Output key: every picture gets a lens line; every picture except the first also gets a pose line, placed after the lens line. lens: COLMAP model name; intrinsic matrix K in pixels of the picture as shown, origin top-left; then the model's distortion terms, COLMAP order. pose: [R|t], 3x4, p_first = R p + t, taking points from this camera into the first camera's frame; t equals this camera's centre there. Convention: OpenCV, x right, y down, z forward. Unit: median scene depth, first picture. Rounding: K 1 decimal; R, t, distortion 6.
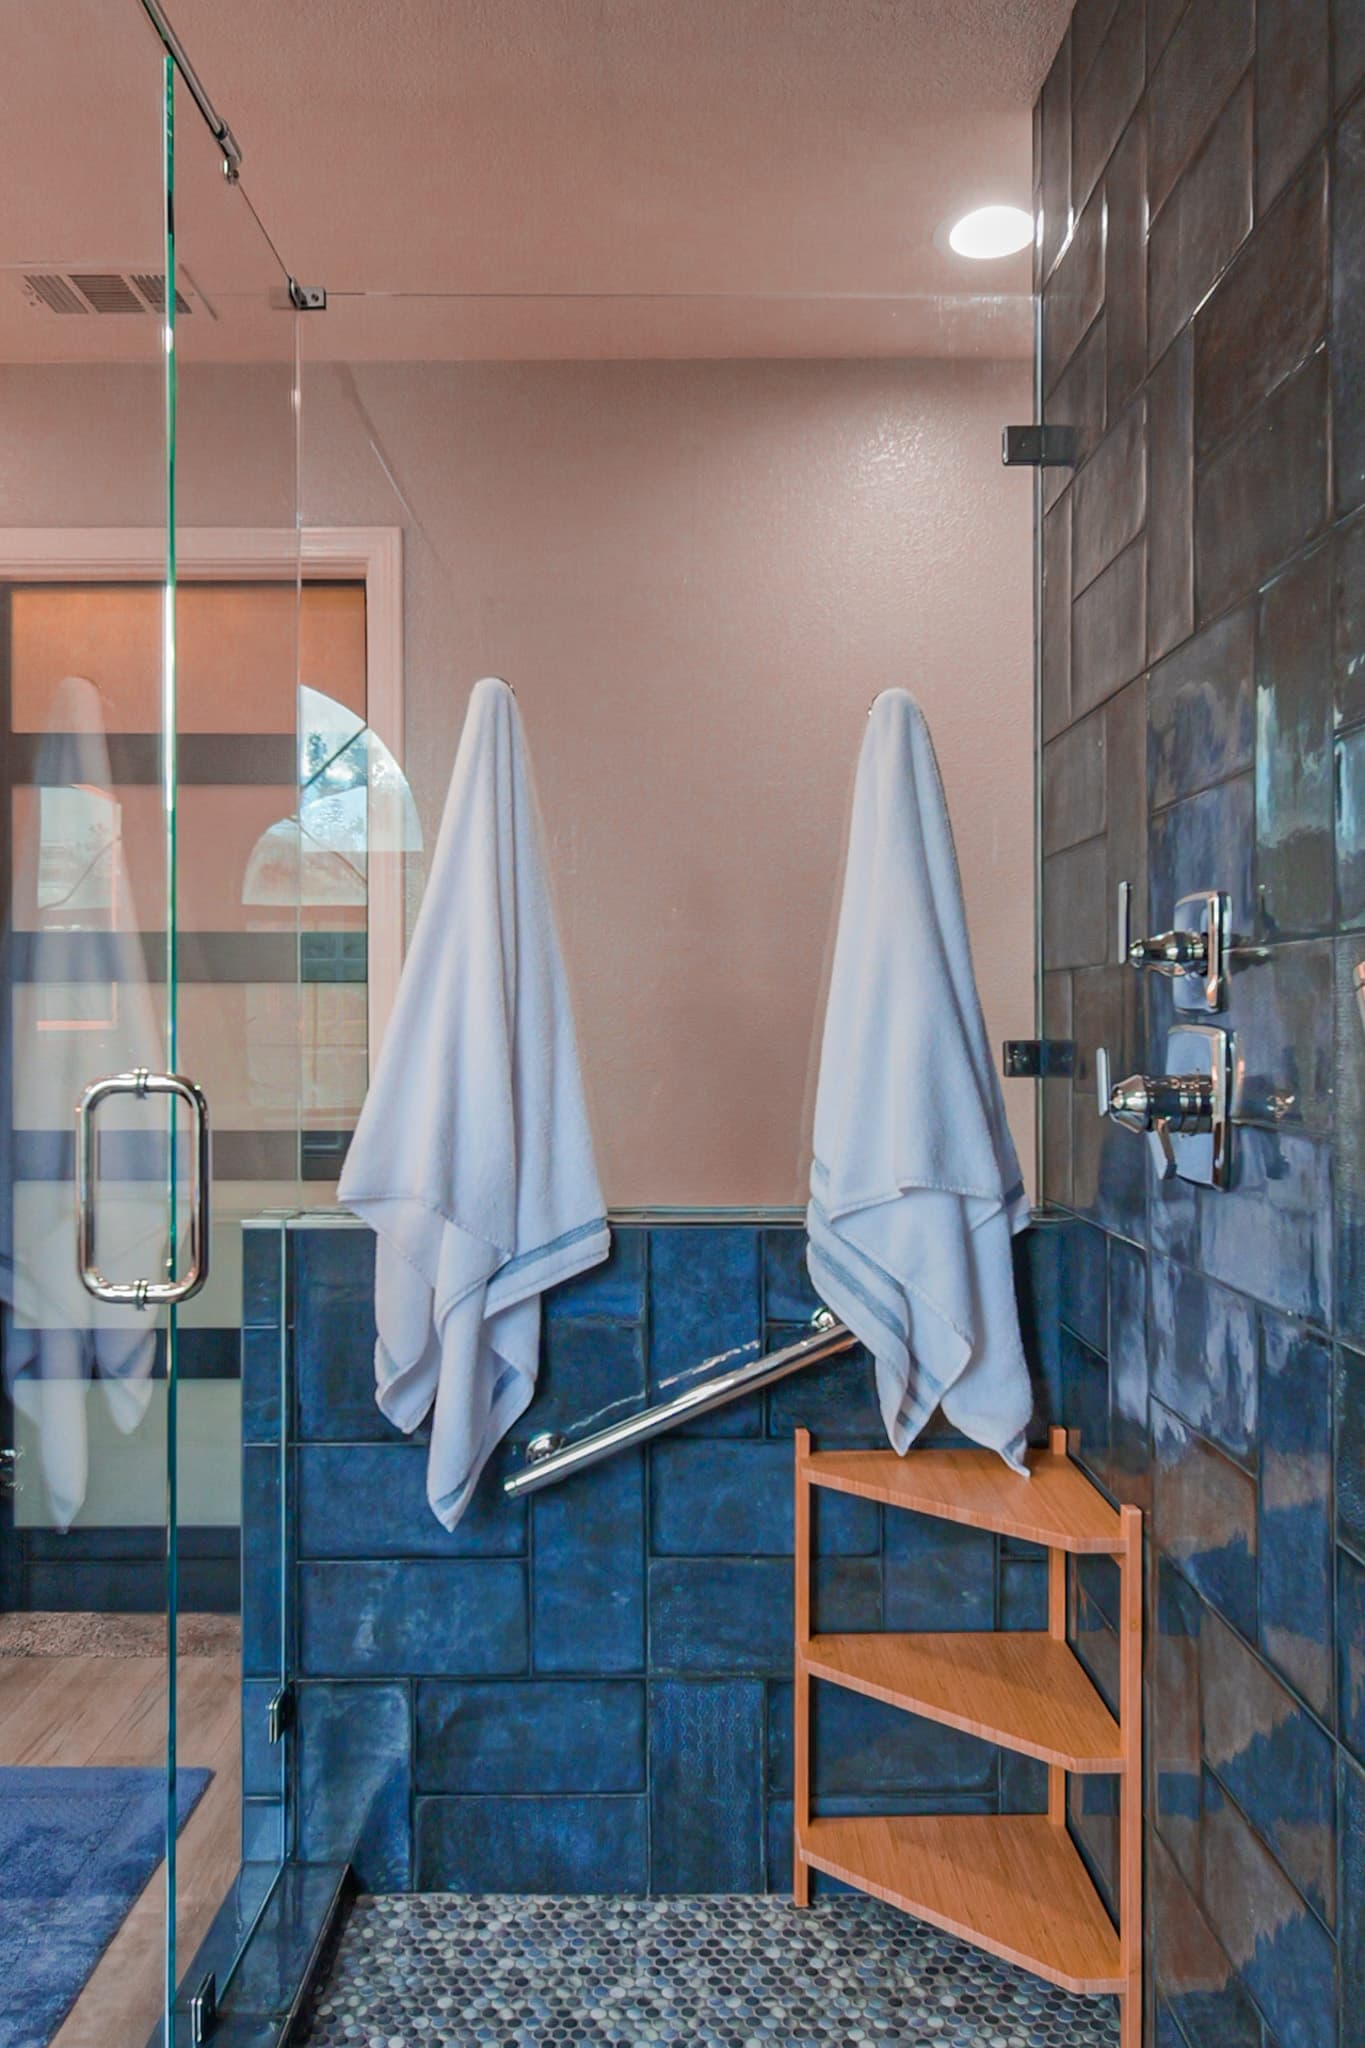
lens RADIAL K [[1894.9, 0, 682.5], [0, 1894.9, 1024.0], [0, 0, 1]] dist [0.011311, 0.007736]
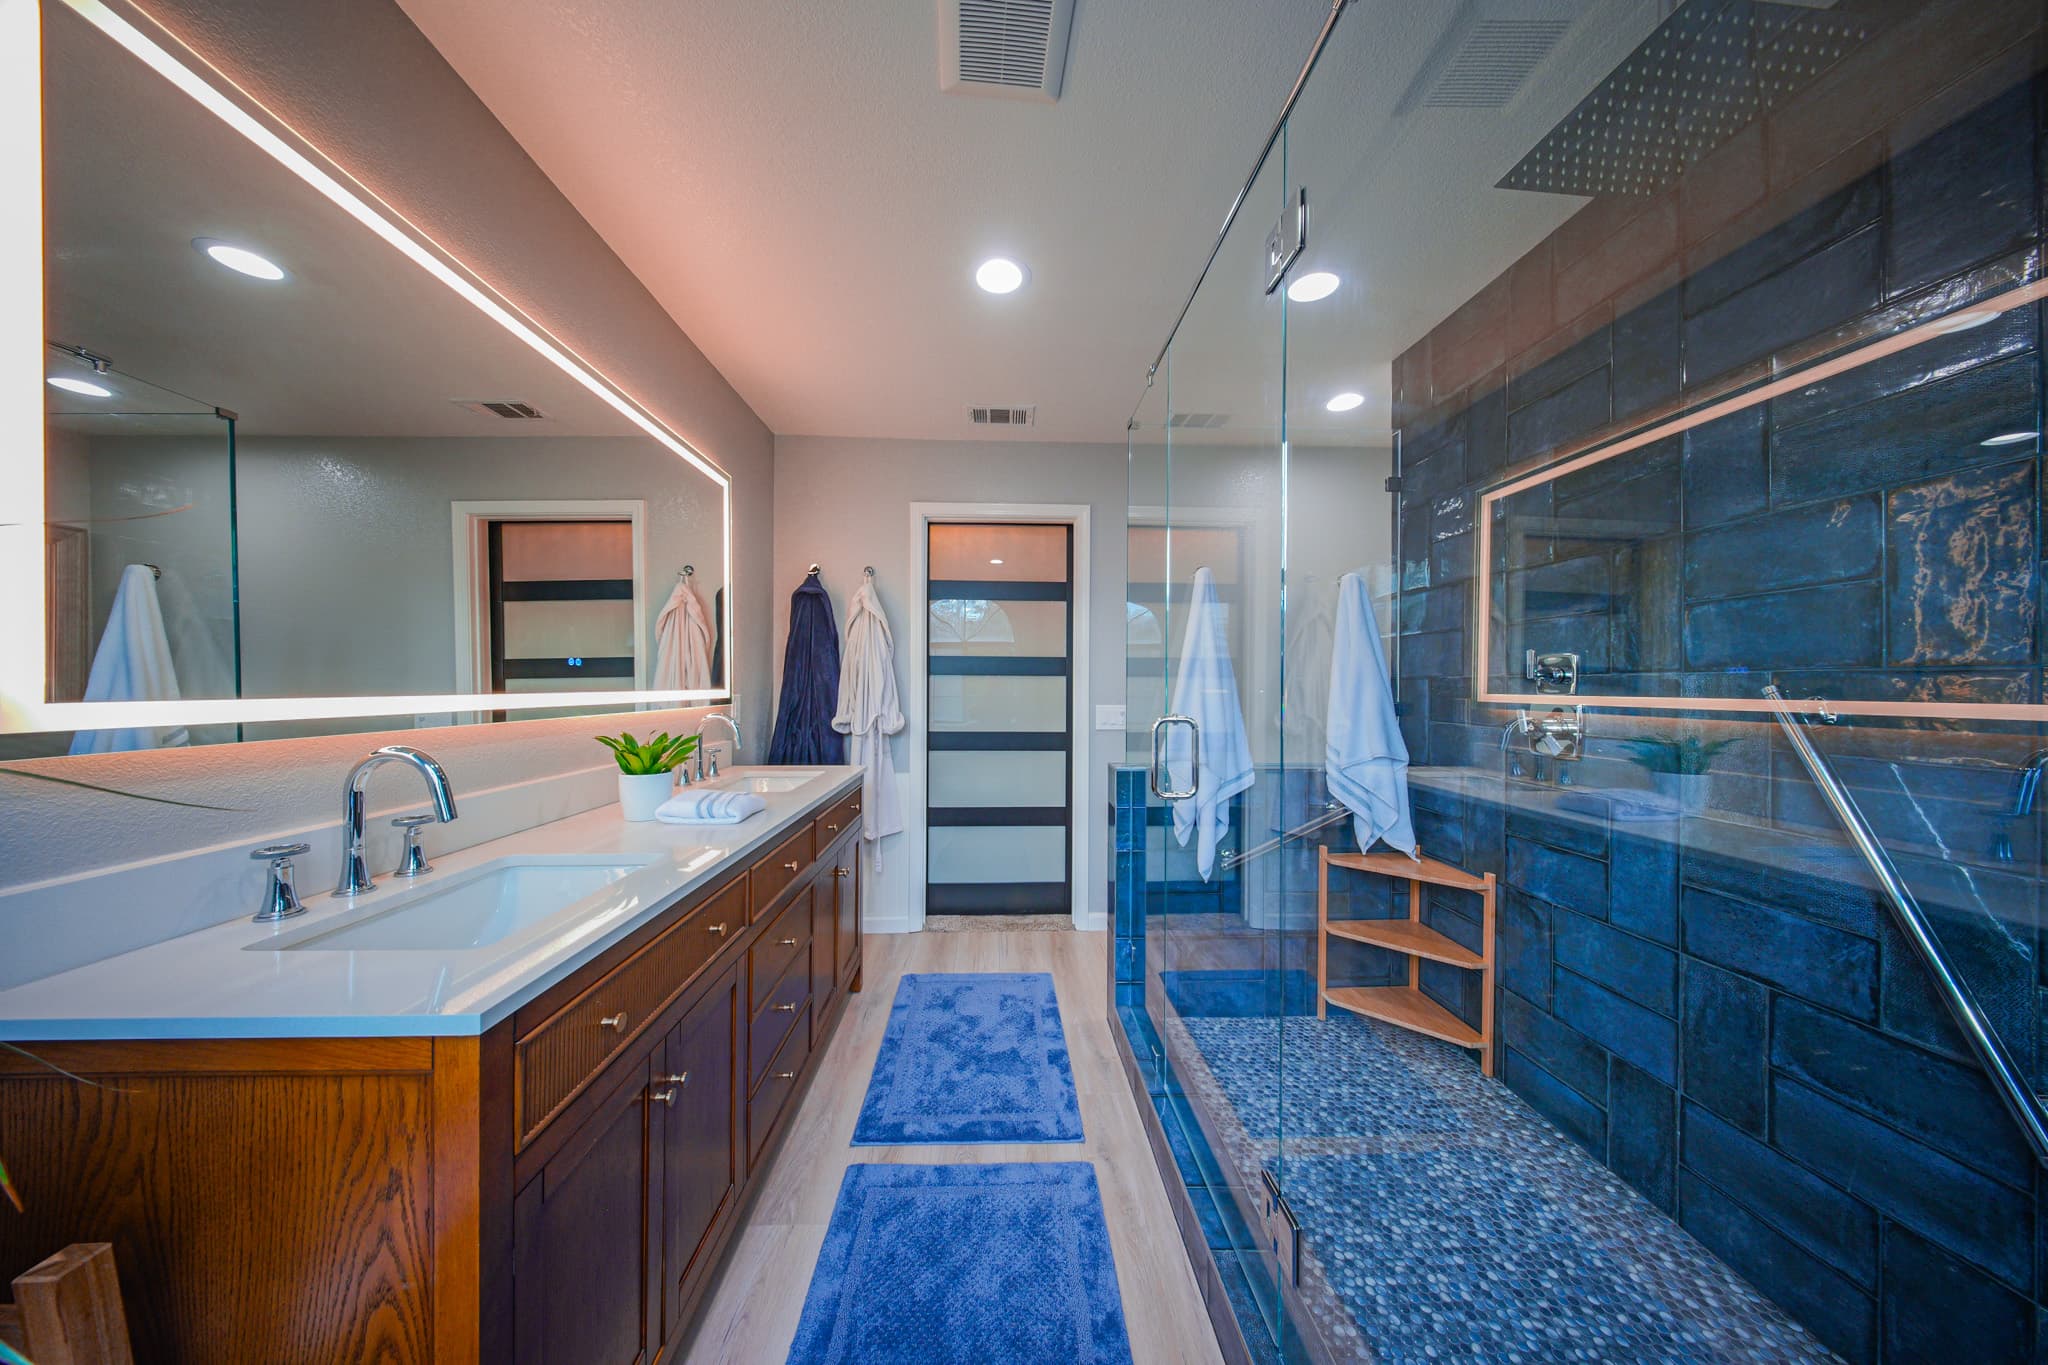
lens RADIAL K [[709.2, 0, 1024.8], [0, 709.2, 697.7], [0, 0, 1]] dist [-0.007175, -0.000050]
pose [[0.998084, 0.012036, 0.060693, -0.435017], [-0.012315, 0.999915, 0.004213, 0.003739], [-0.060637, -0.004952, 0.998148, 0.016295]]
